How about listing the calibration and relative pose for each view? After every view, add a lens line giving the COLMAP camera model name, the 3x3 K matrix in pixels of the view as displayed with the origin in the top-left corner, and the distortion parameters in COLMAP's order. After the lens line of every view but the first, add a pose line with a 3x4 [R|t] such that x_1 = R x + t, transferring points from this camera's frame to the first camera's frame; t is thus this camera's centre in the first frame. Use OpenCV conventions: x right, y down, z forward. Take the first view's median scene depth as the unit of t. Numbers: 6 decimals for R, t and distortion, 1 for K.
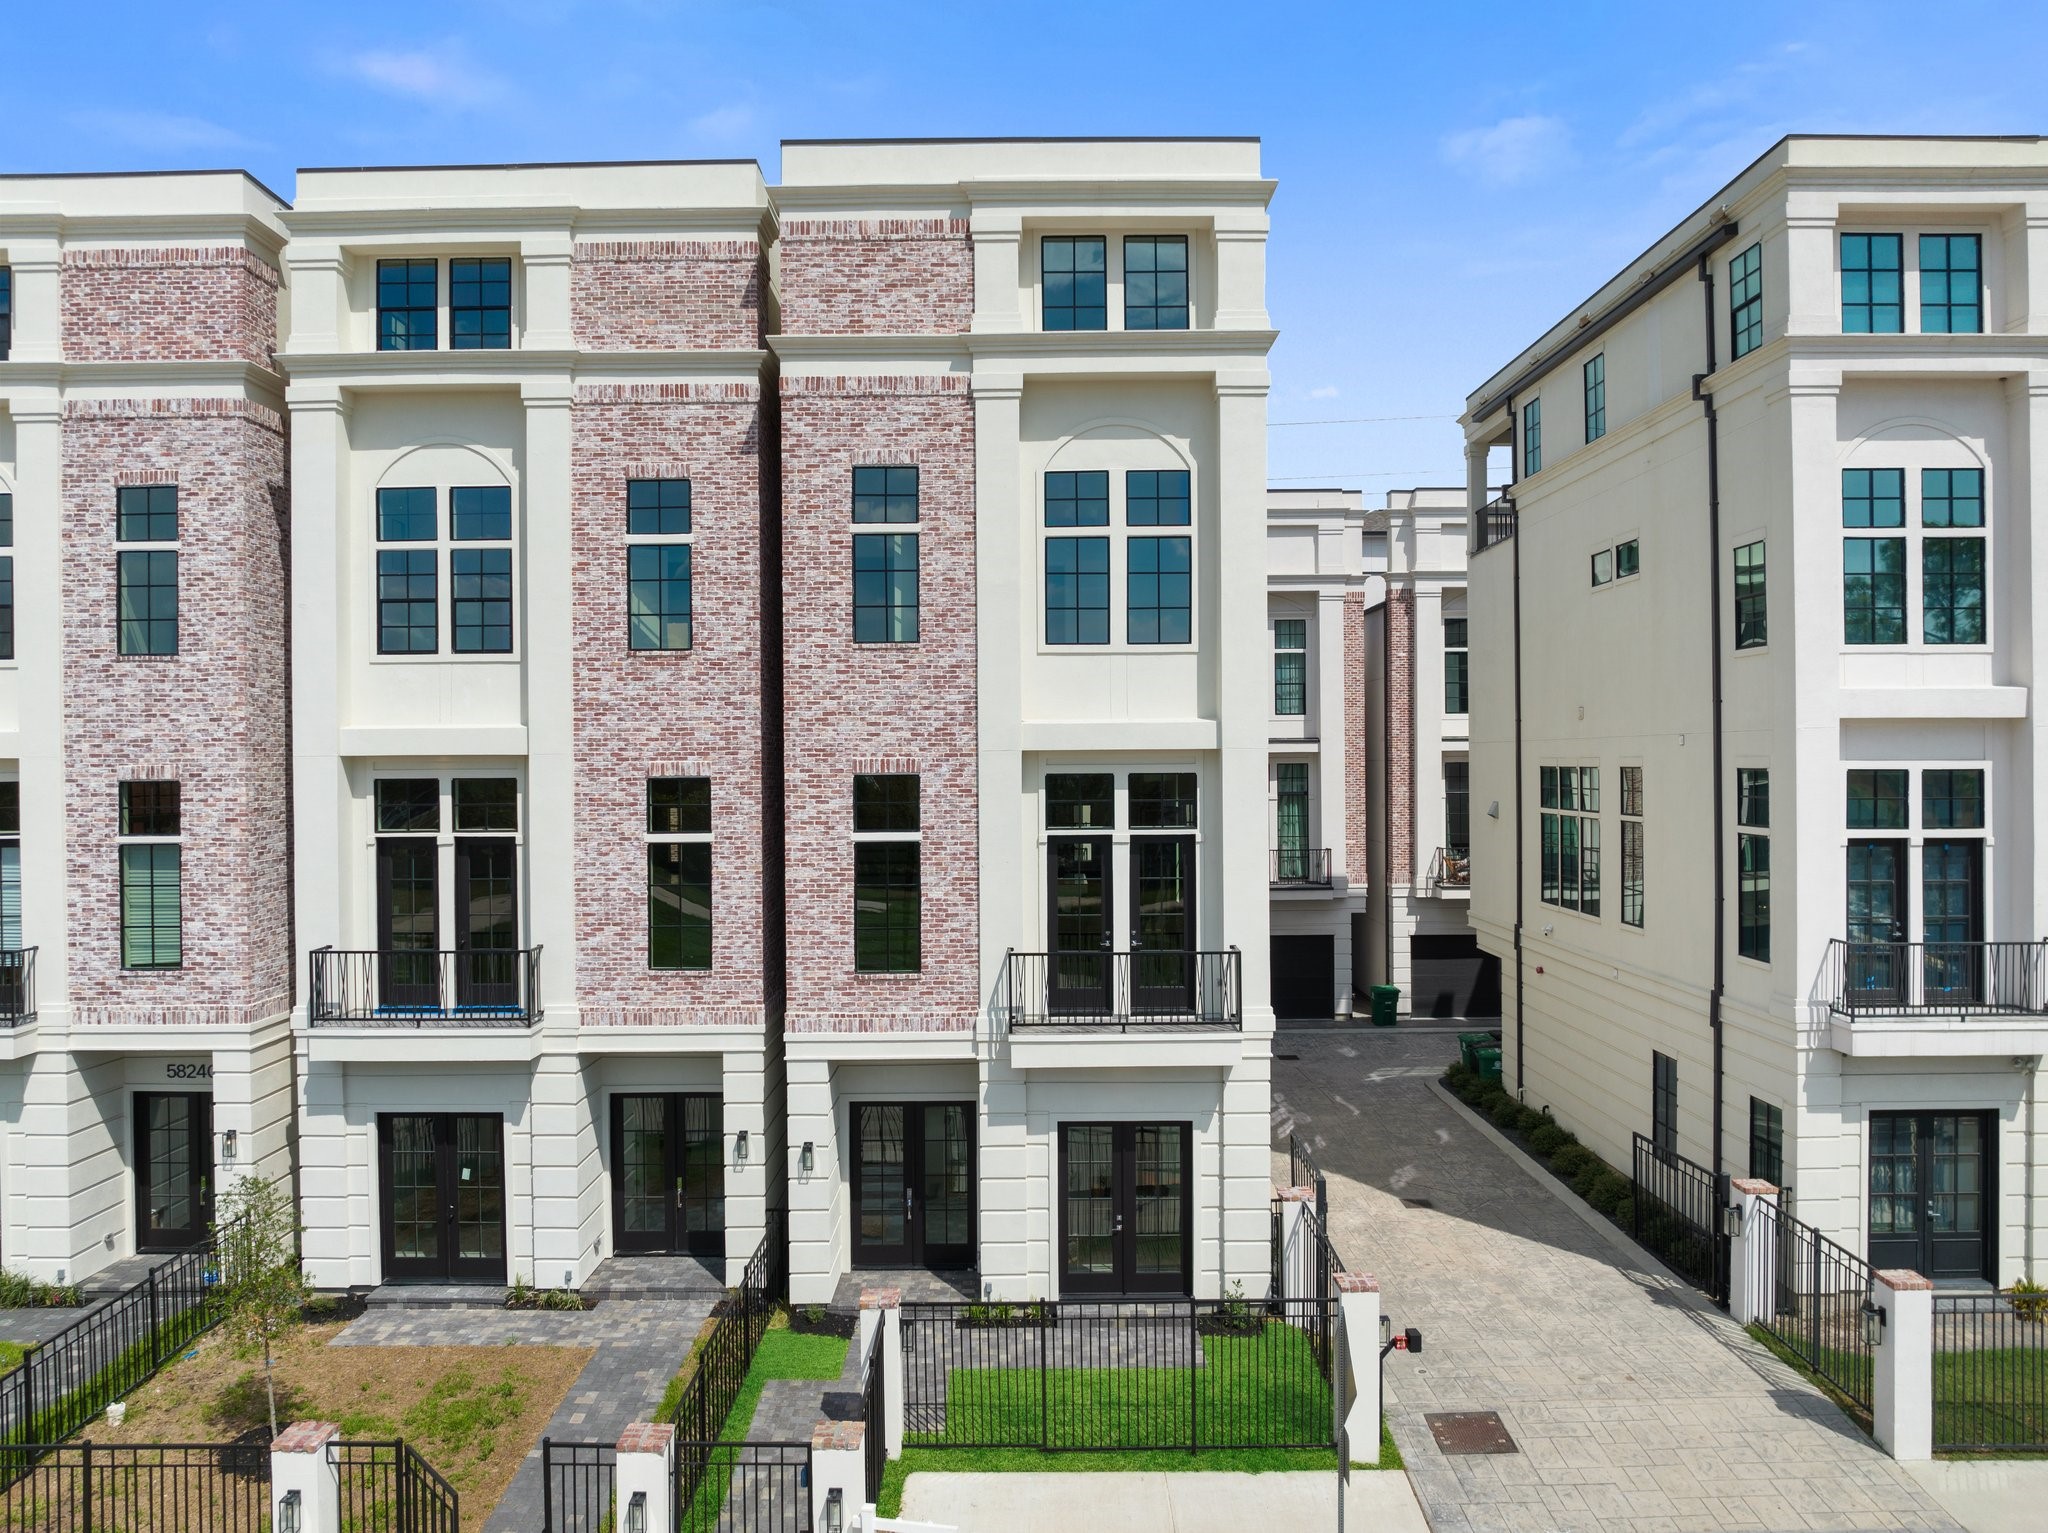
lens RADIAL K [[1444.3, 0, 1025.3], [0, 1444.3, 762.5], [0, 0, 1]] dist [-0.041604, 0.011561]
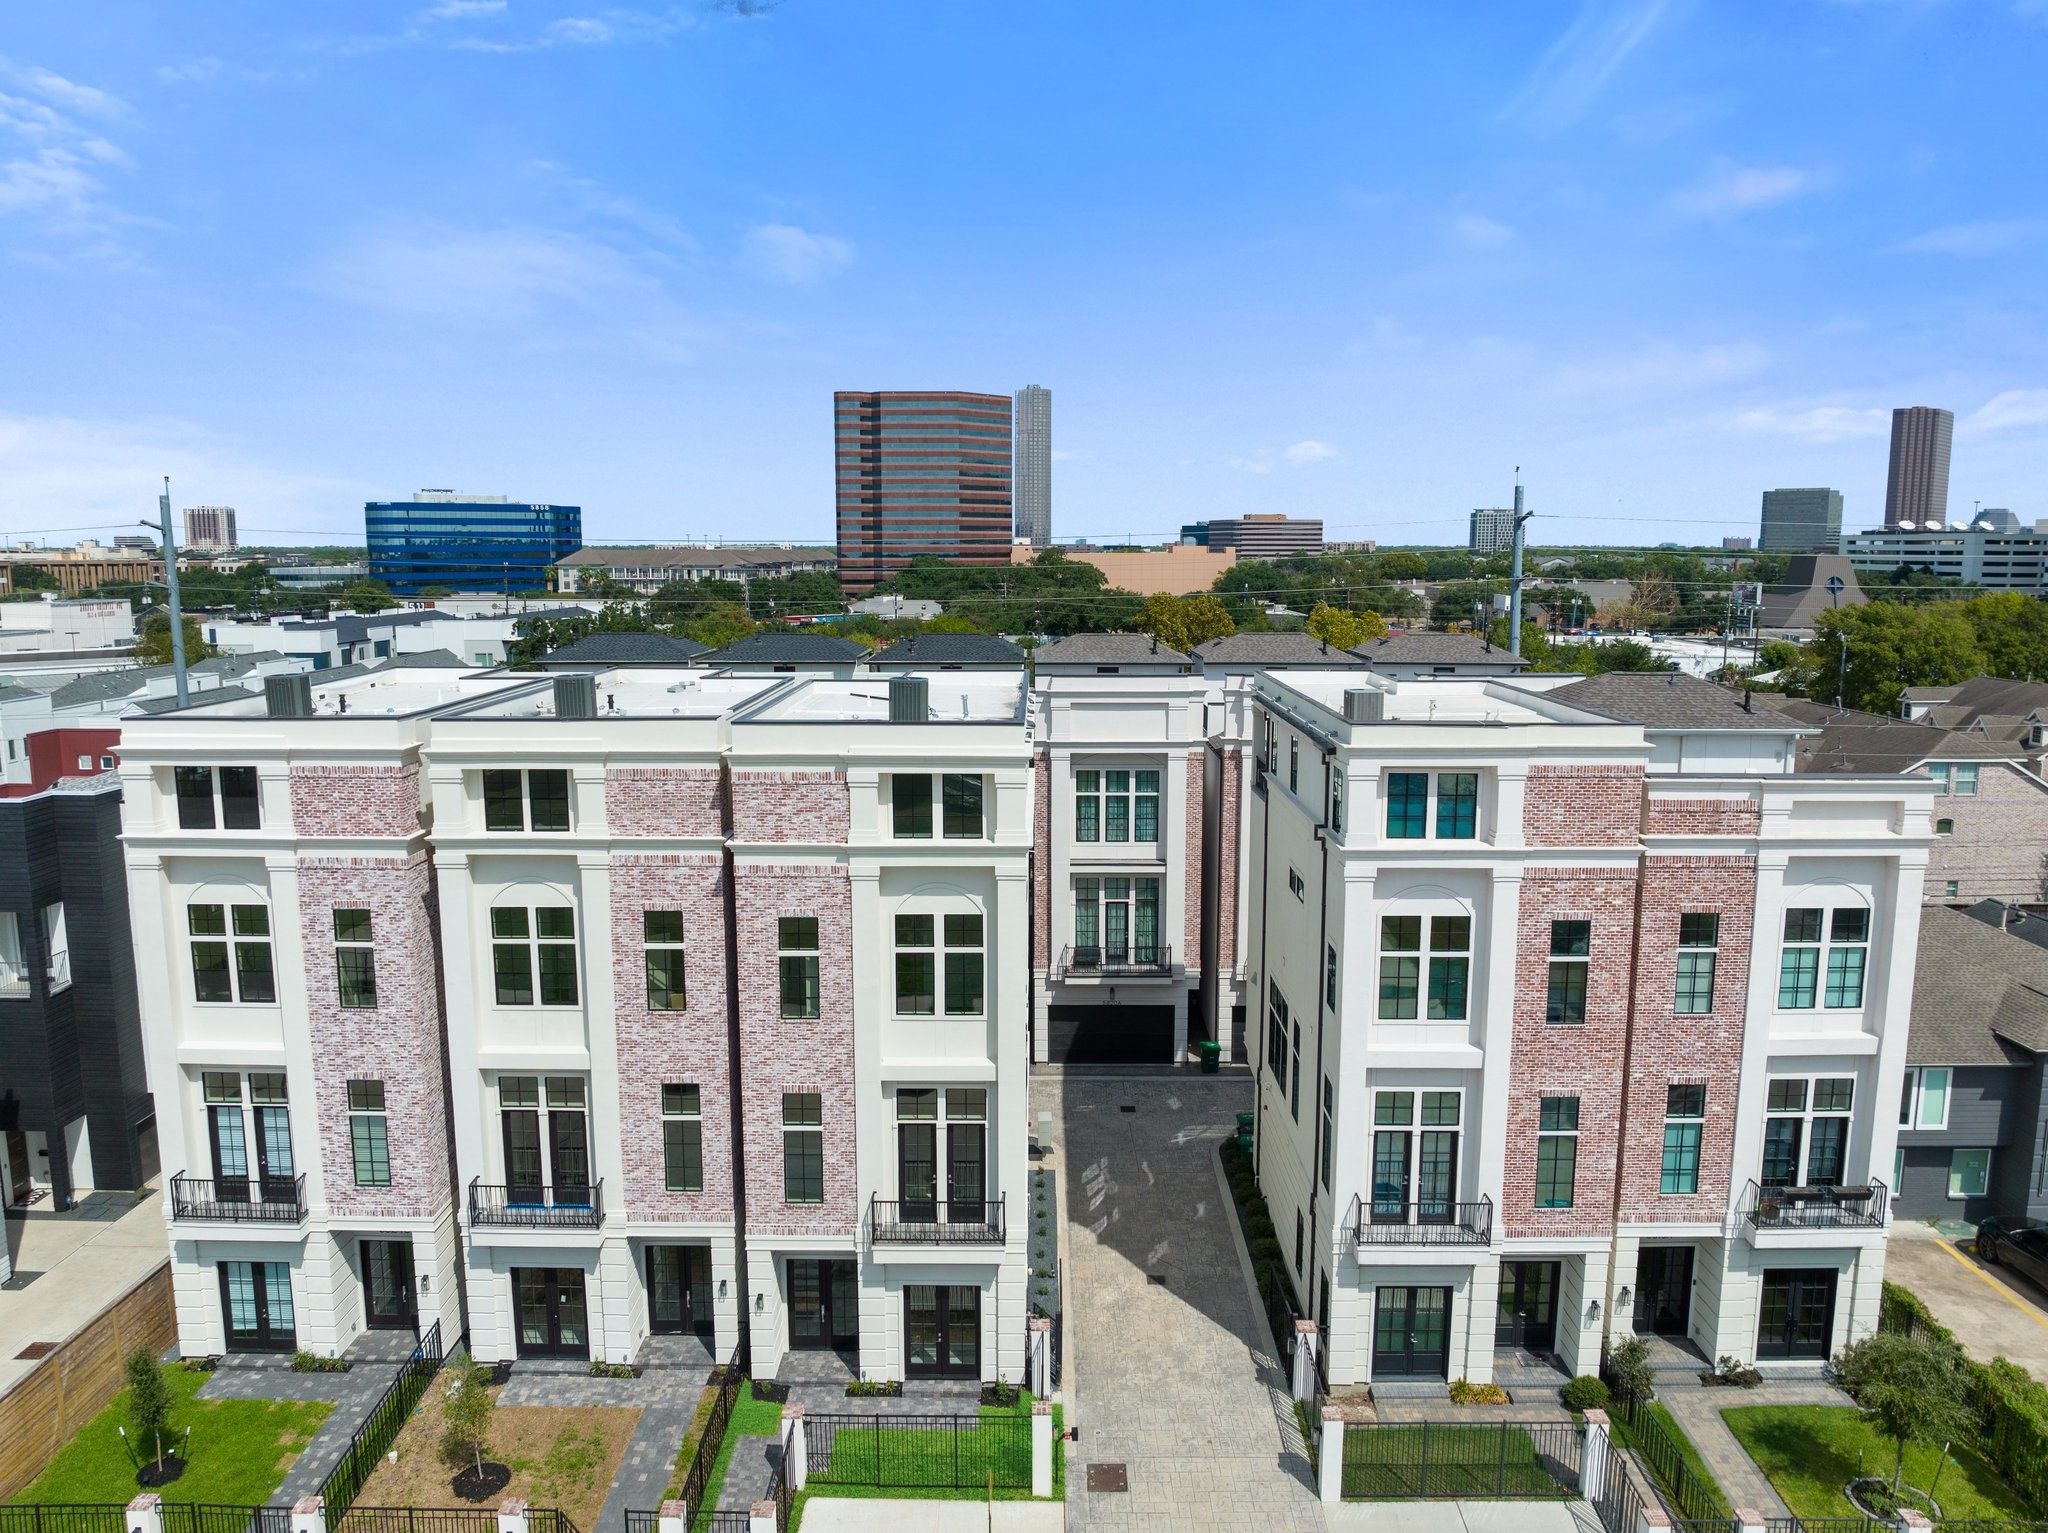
lens RADIAL K [[1444.3, 0, 1022.5], [0, 1444.3, 767.7], [0, 0, 1]] dist [-0.041604, 0.011561]
pose [[0.999923, 0.009351, -0.008126, 0.171332], [-0.008069, 0.989326, 0.145498, -0.609813], [0.009400, -0.145421, 0.989325, -0.612863]]
